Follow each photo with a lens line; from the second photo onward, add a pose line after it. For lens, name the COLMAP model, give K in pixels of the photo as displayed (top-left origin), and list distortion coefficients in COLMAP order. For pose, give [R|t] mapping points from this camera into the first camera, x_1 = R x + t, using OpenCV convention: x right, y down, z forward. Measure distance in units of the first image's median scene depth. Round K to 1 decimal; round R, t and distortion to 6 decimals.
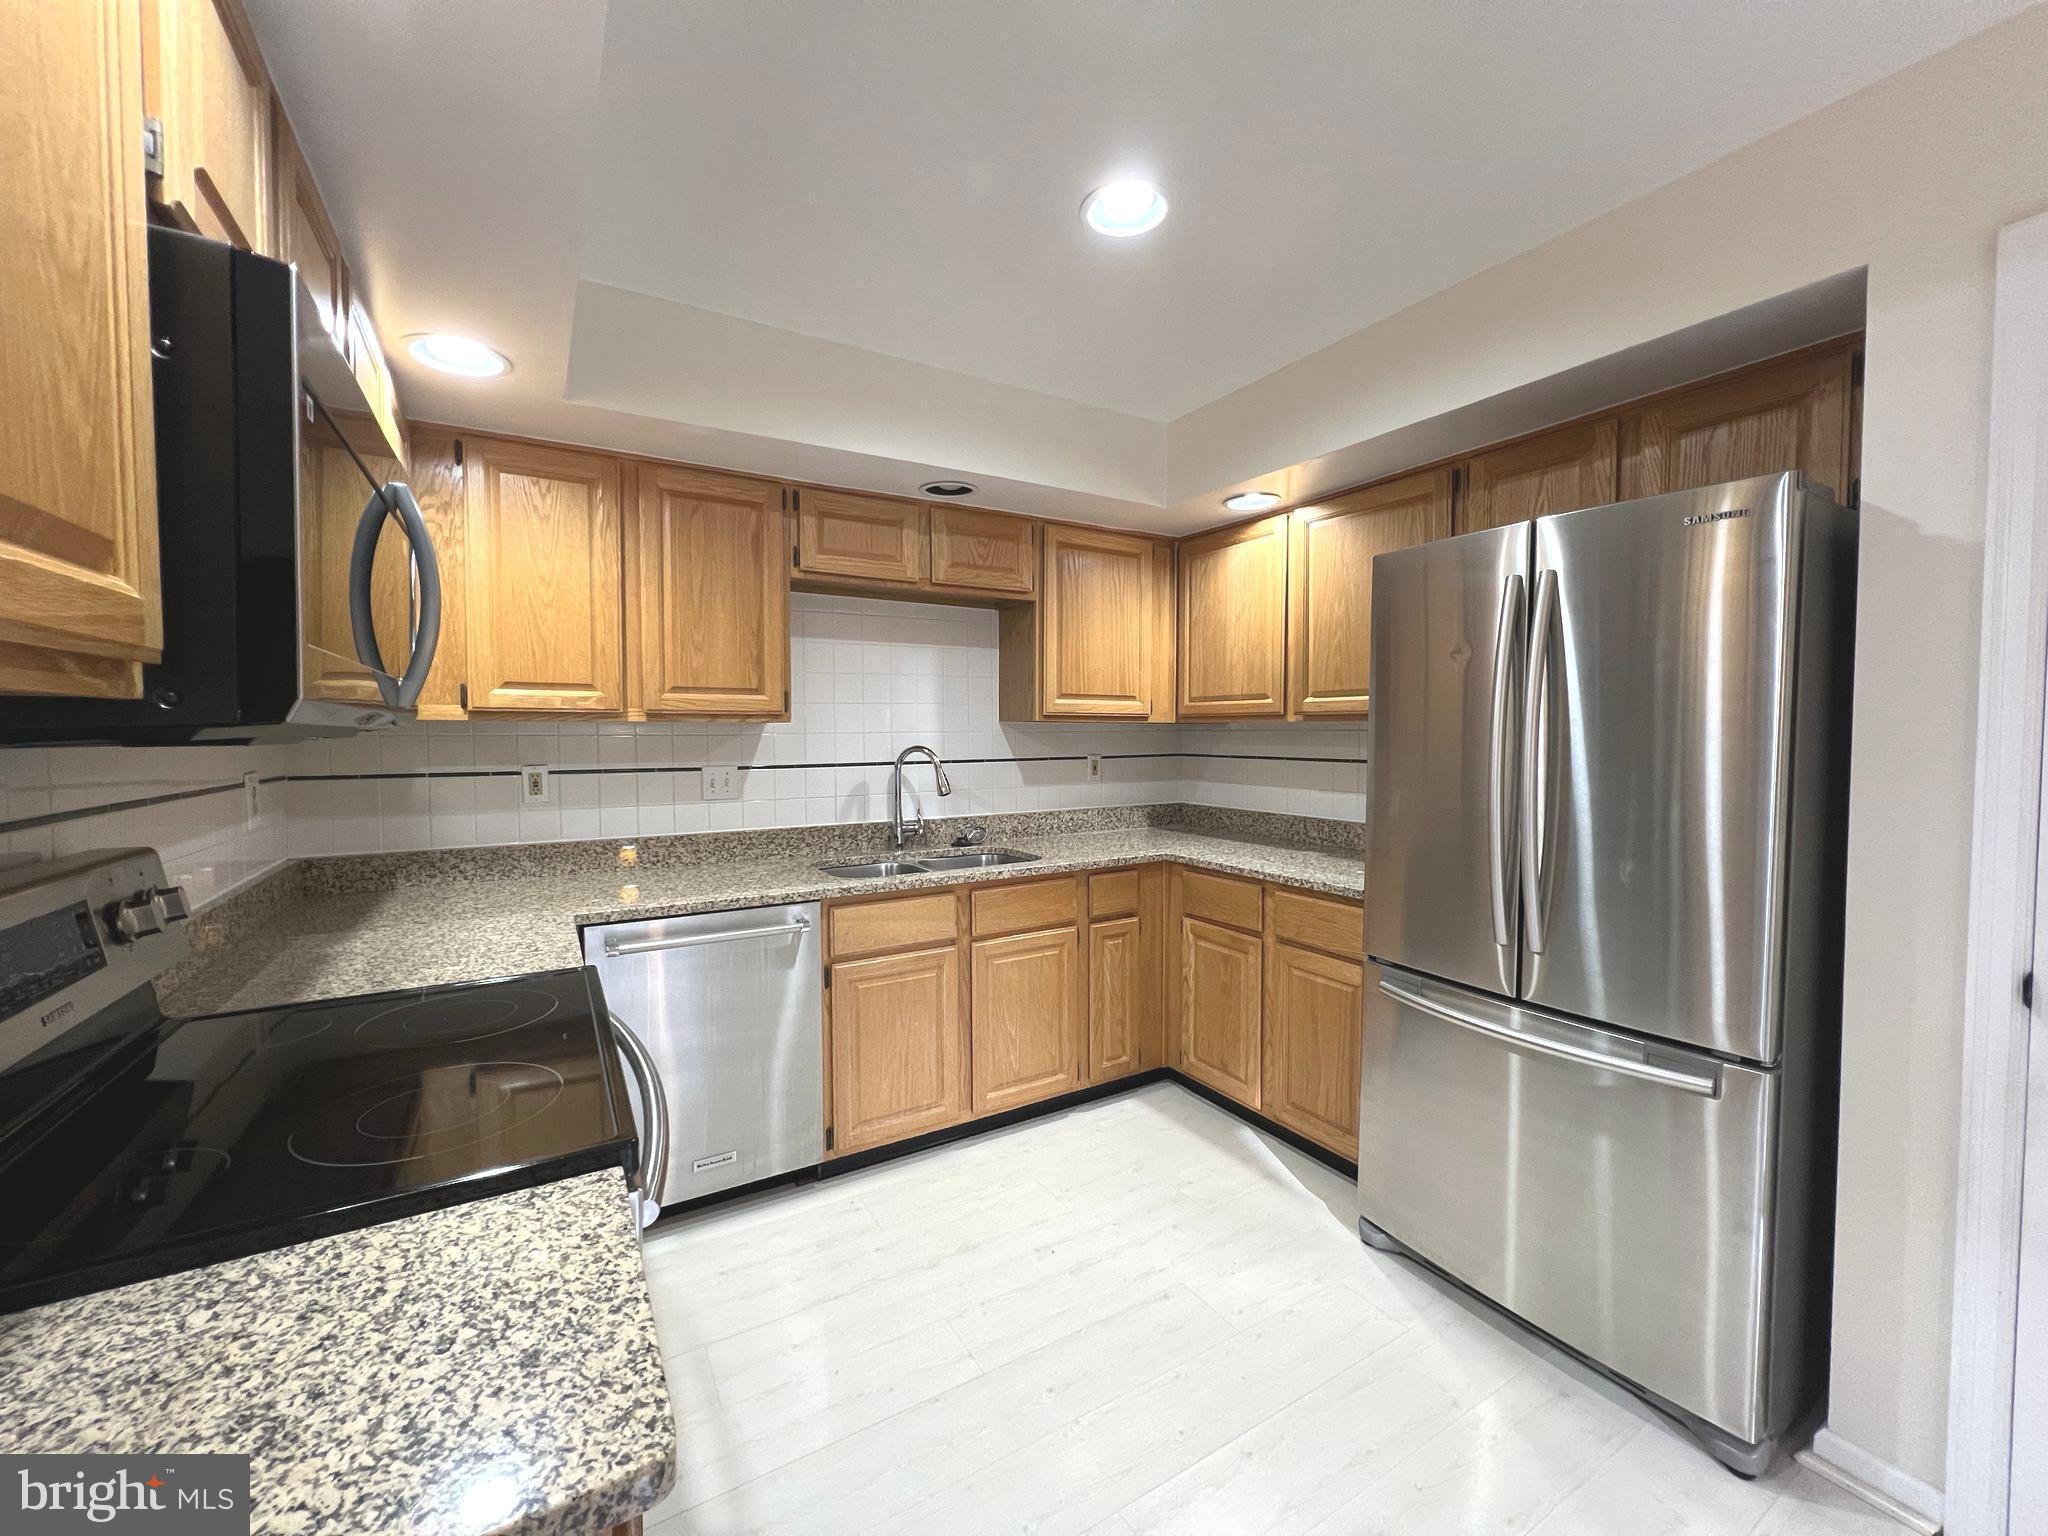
lens RADIAL K [[814.2, 0, 1020.6], [0, 814.2, 761.1], [0, 0, 1]] dist [-0.002714, 0.000409]
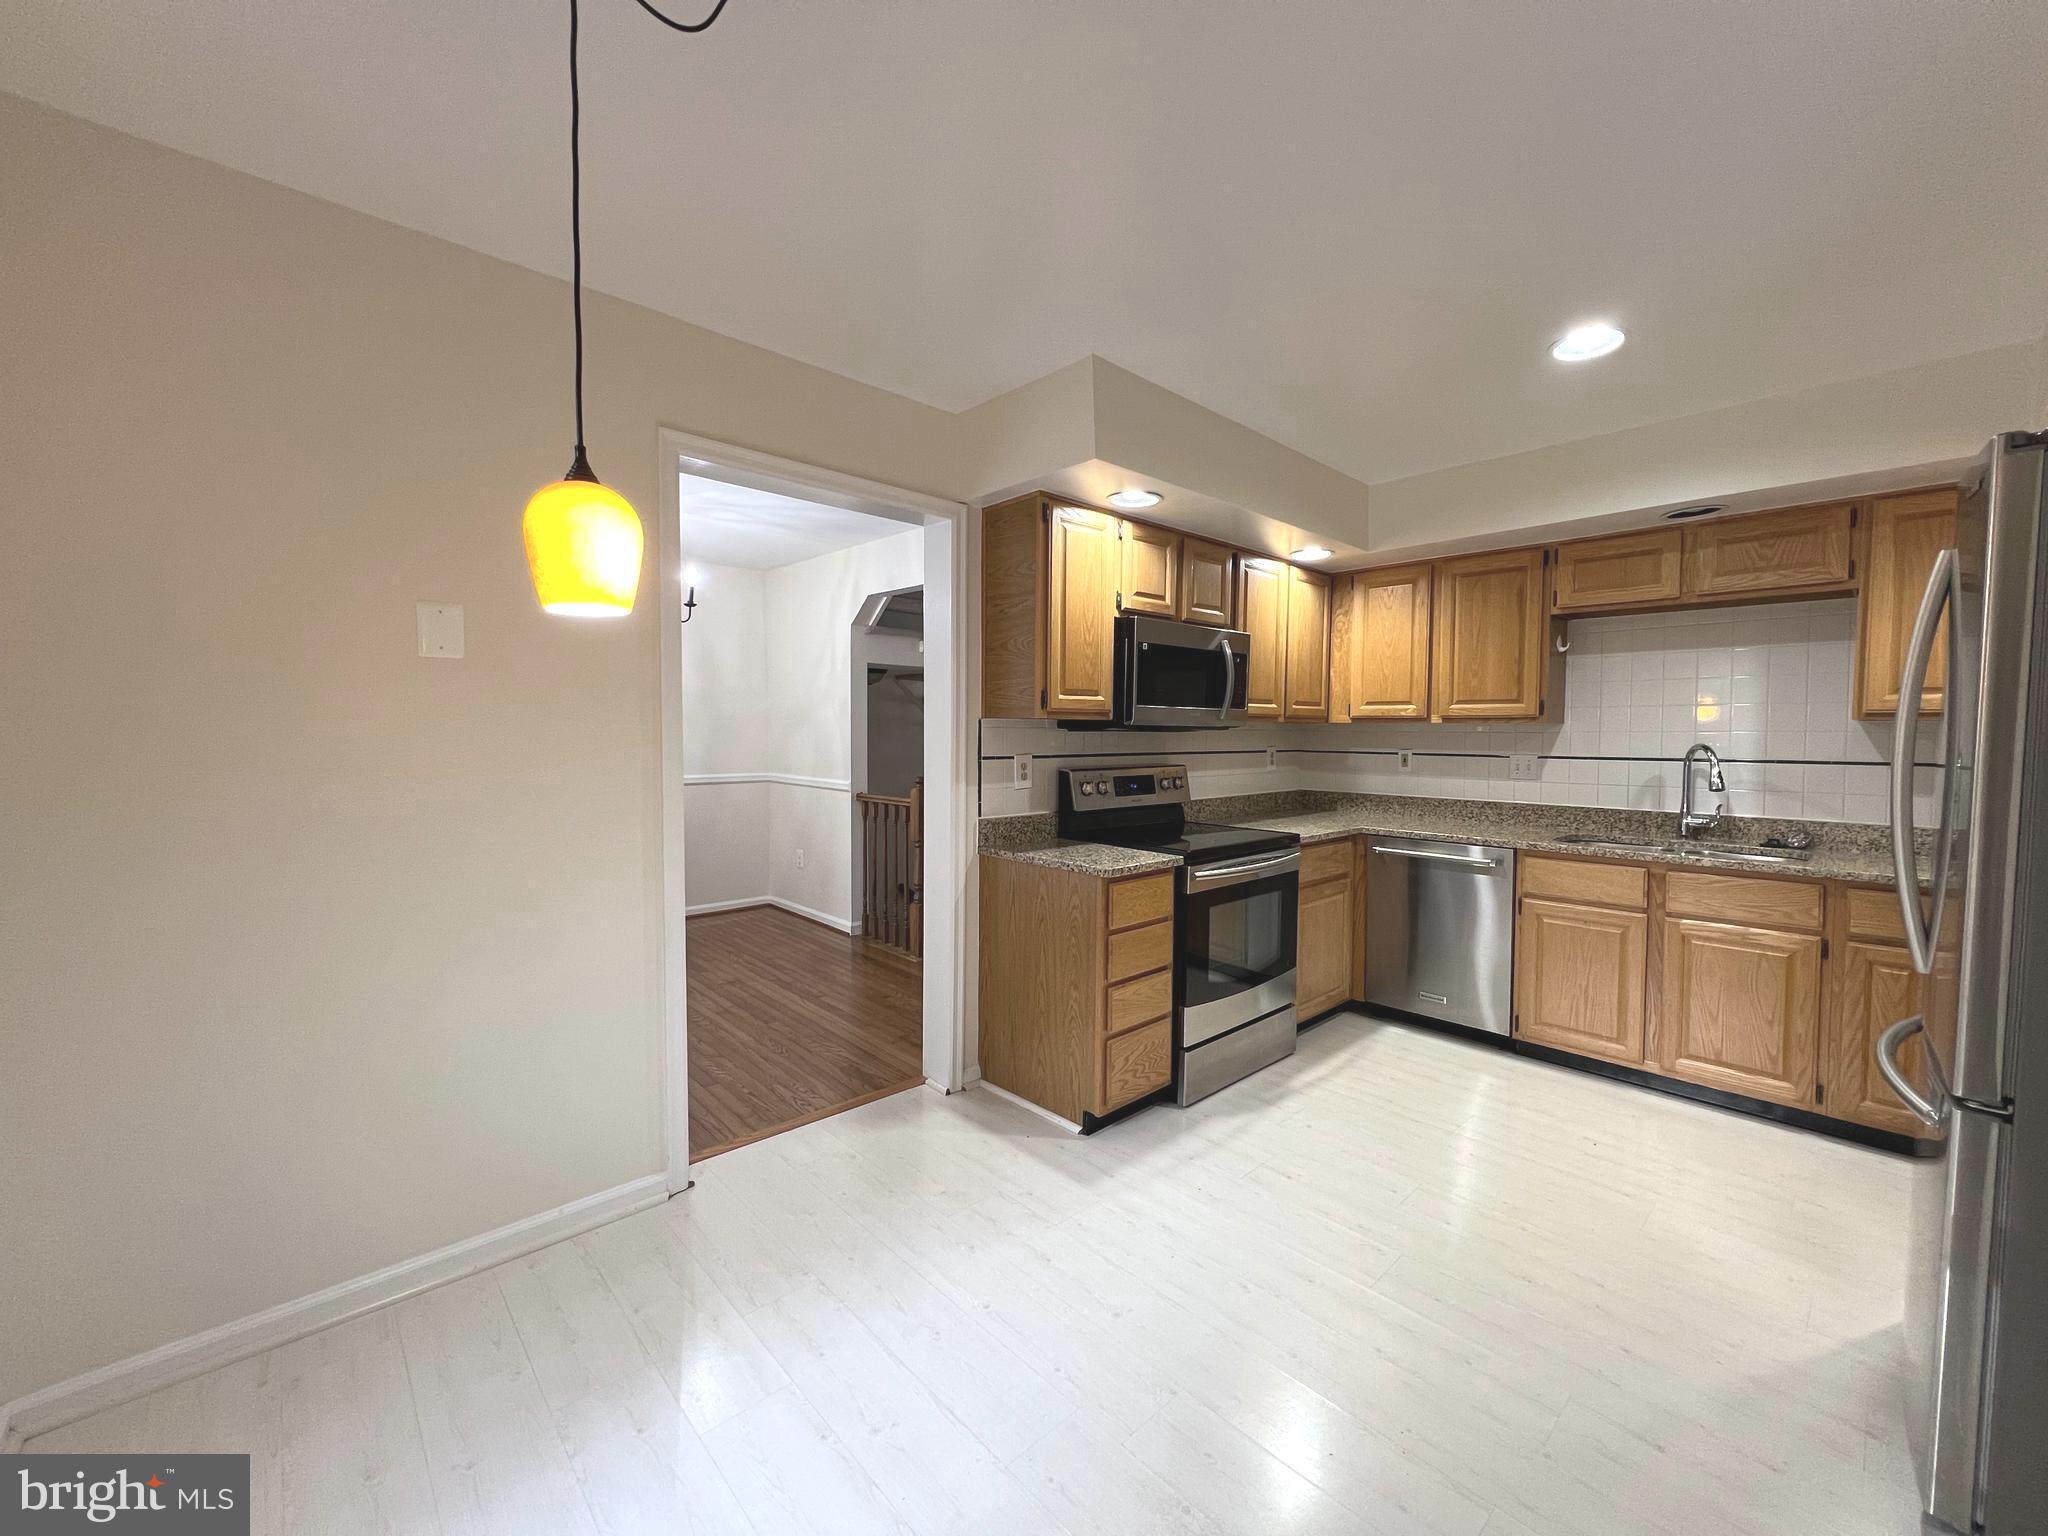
lens RADIAL K [[814.2, 0, 1023.1], [0, 814.2, 760.9], [0, 0, 1]] dist [-0.002714, 0.000409]
pose [[0.204453, 0.040837, -0.978024, 0.922127], [-0.041747, 0.998584, 0.032968, 0.006783], [0.977986, 0.034090, 0.205868, -0.123583]]
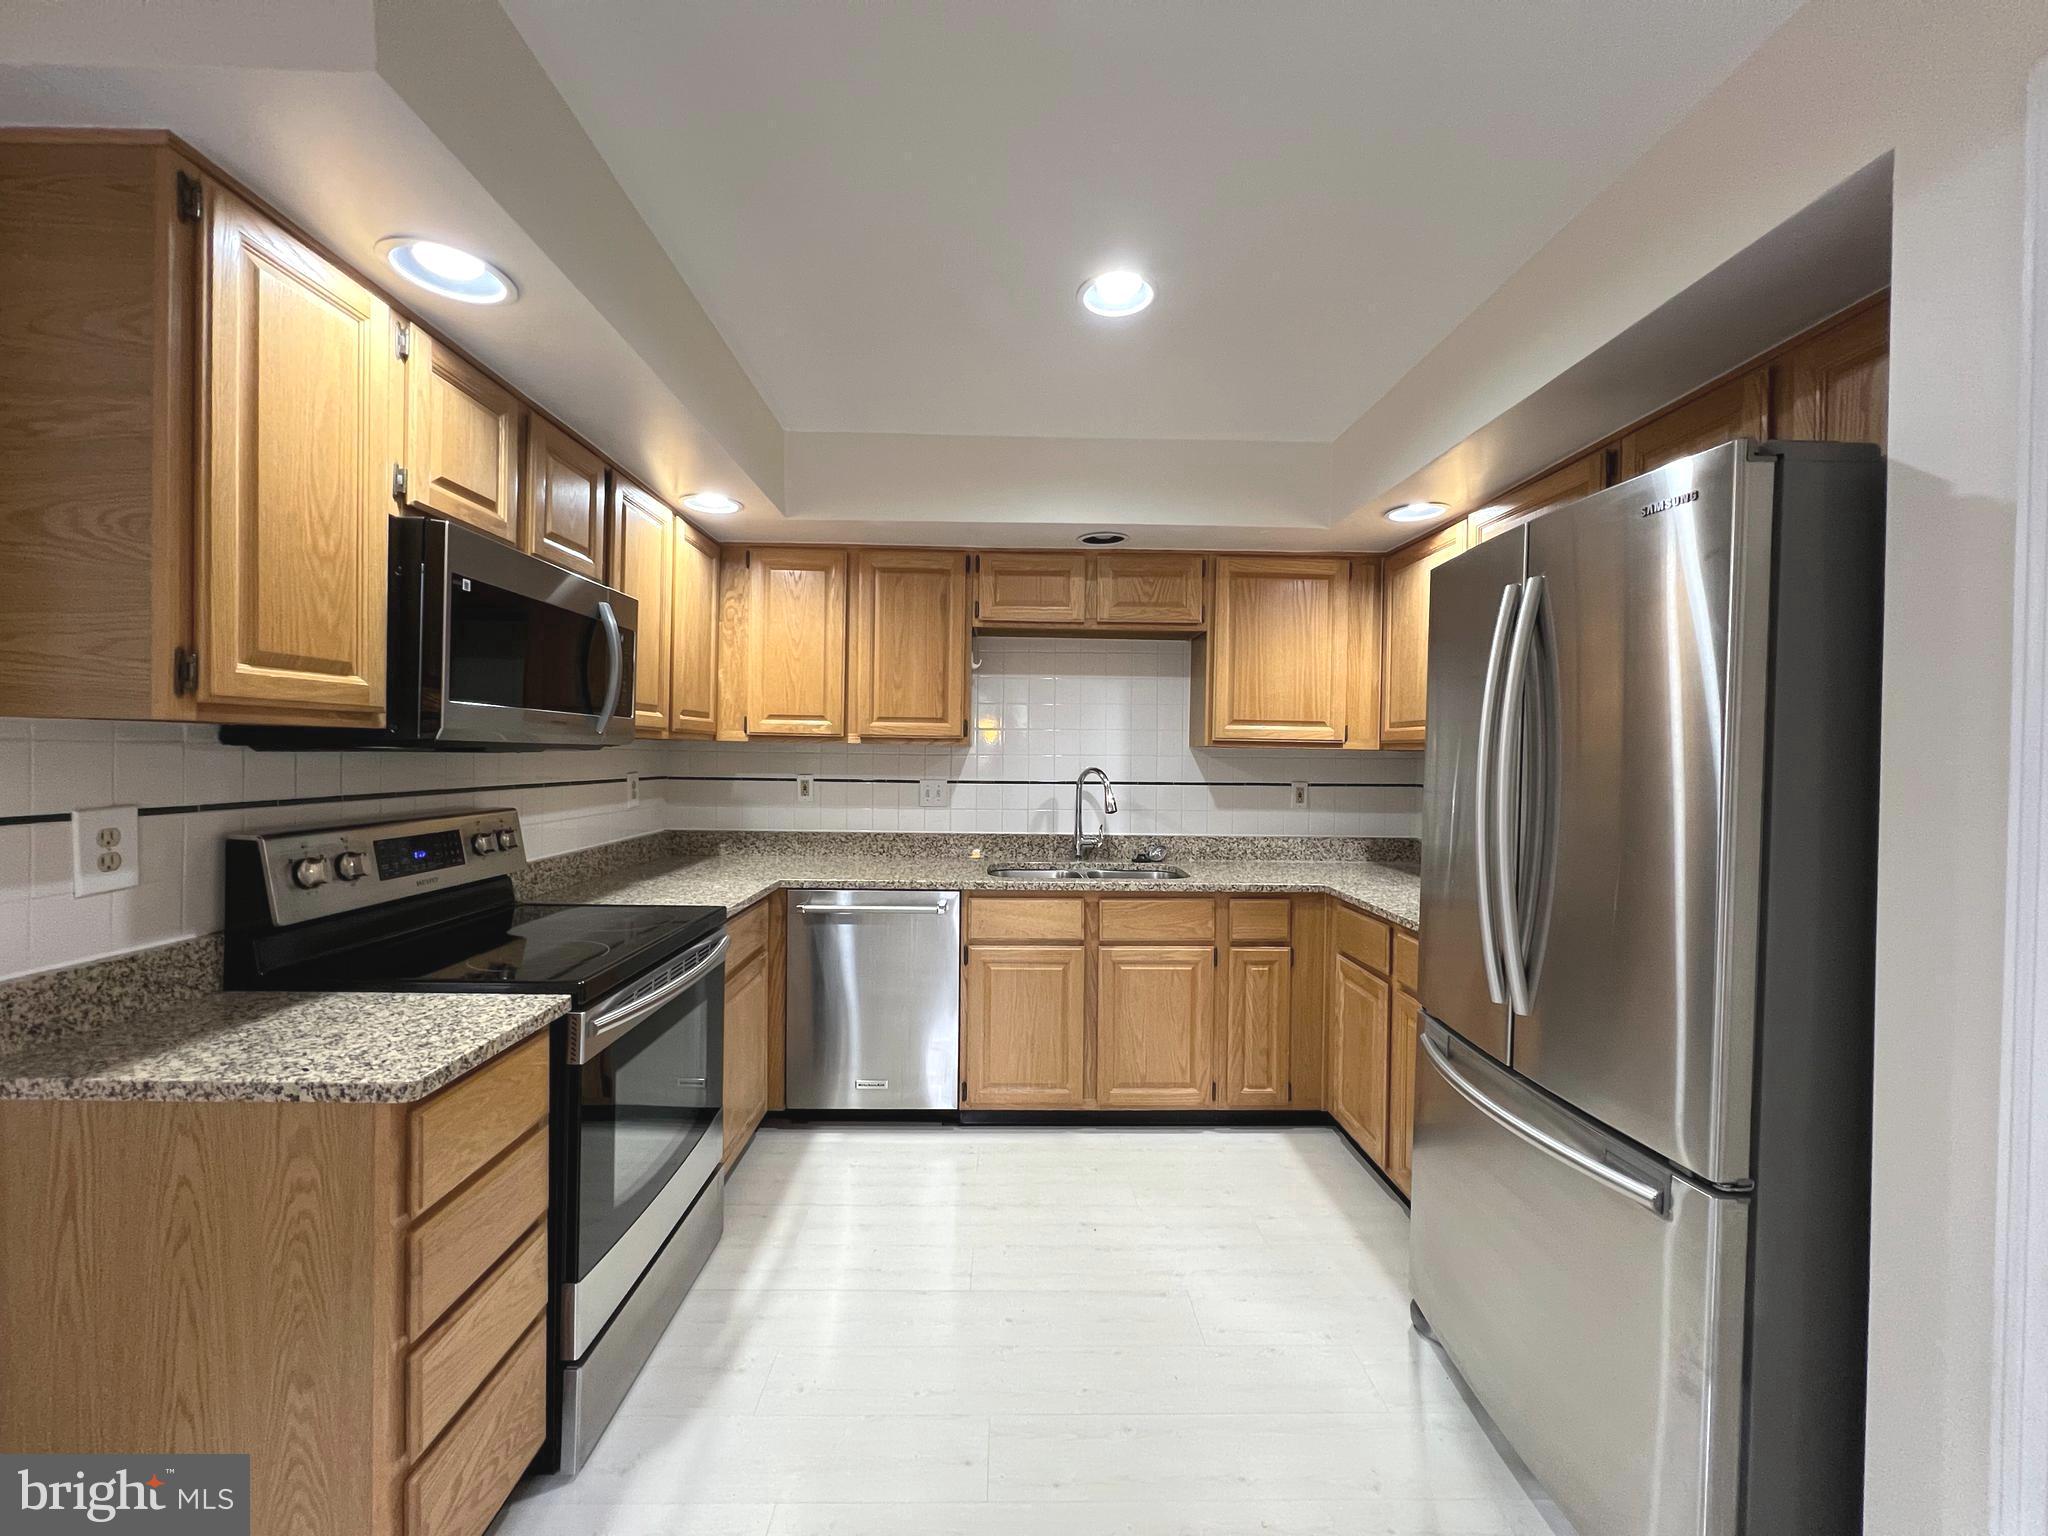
lens RADIAL K [[814.2, 0, 1020.8], [0, 814.2, 761.0], [0, 0, 1]] dist [-0.002714, 0.000409]
pose [[0.868795, 0.018811, -0.494814, 0.418833], [-0.034133, 0.999176, -0.021944, 0.000186], [0.493994, 0.035954, 0.868722, -0.020304]]
